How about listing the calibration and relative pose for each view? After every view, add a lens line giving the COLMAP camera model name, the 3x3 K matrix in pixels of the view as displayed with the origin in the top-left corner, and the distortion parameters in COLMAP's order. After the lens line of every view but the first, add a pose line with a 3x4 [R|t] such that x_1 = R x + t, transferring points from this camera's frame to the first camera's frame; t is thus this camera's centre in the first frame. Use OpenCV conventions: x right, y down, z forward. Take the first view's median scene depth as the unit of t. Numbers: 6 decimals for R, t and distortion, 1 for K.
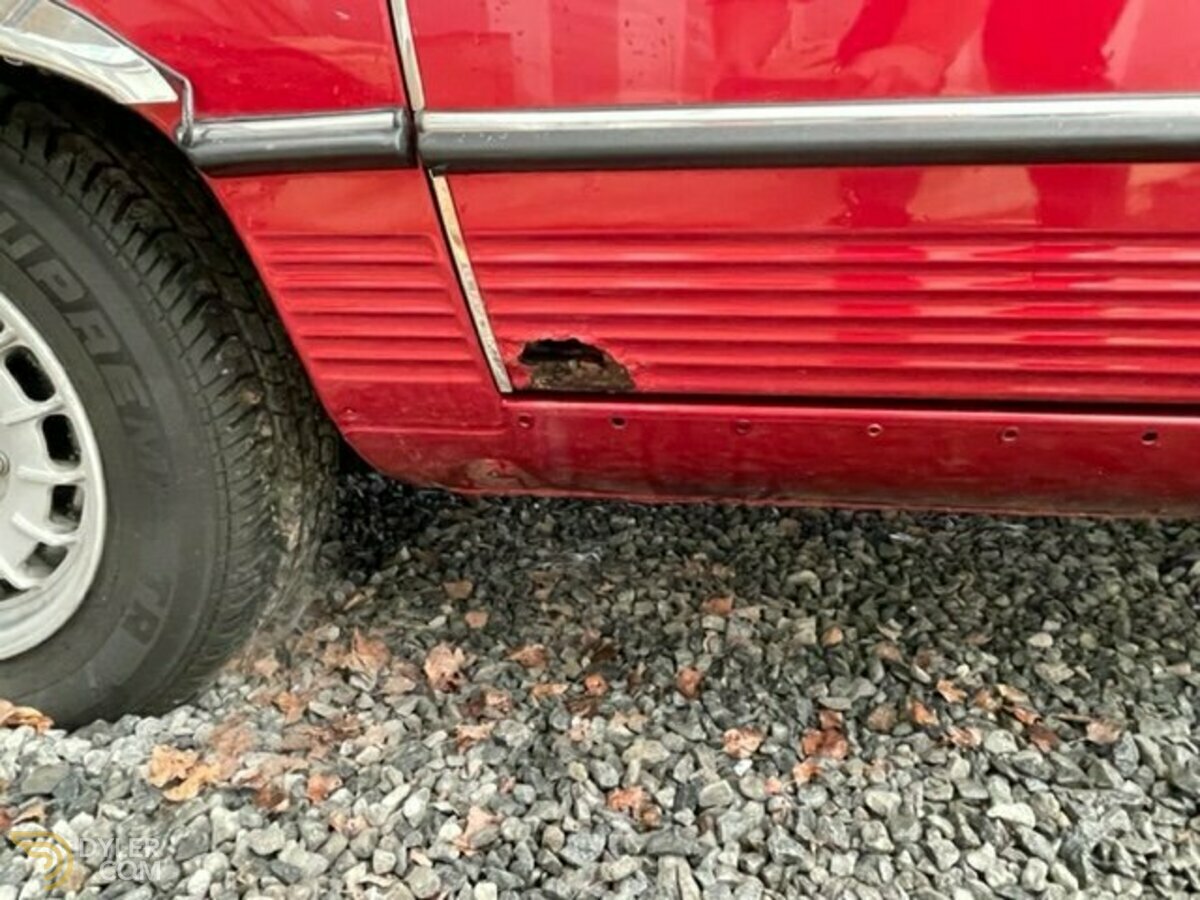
lens RADIAL K [[877.3, 0, 597.2], [0, 877.3, 433.0], [0, 0, 1]] dist [-0.002101, -0.008665]
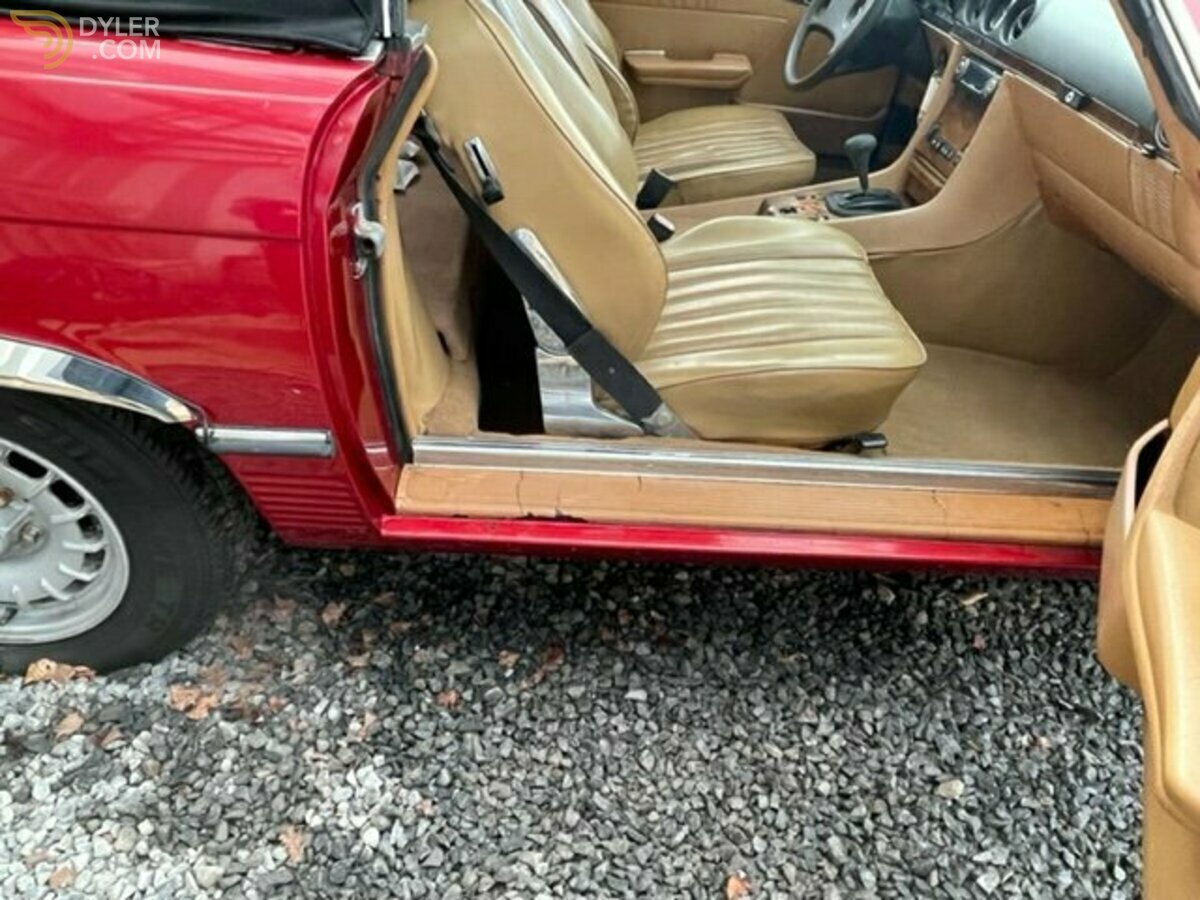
lens RADIAL K [[877.3, 0, 597.2], [0, 877.3, 433.0], [0, 0, 1]] dist [-0.002101, -0.008665]
pose [[0.976059, -0.013643, 0.217076, -0.054831], [-0.054856, 0.950328, 0.306379, -0.754846], [-0.210474, -0.310952, 0.926828, -0.682319]]
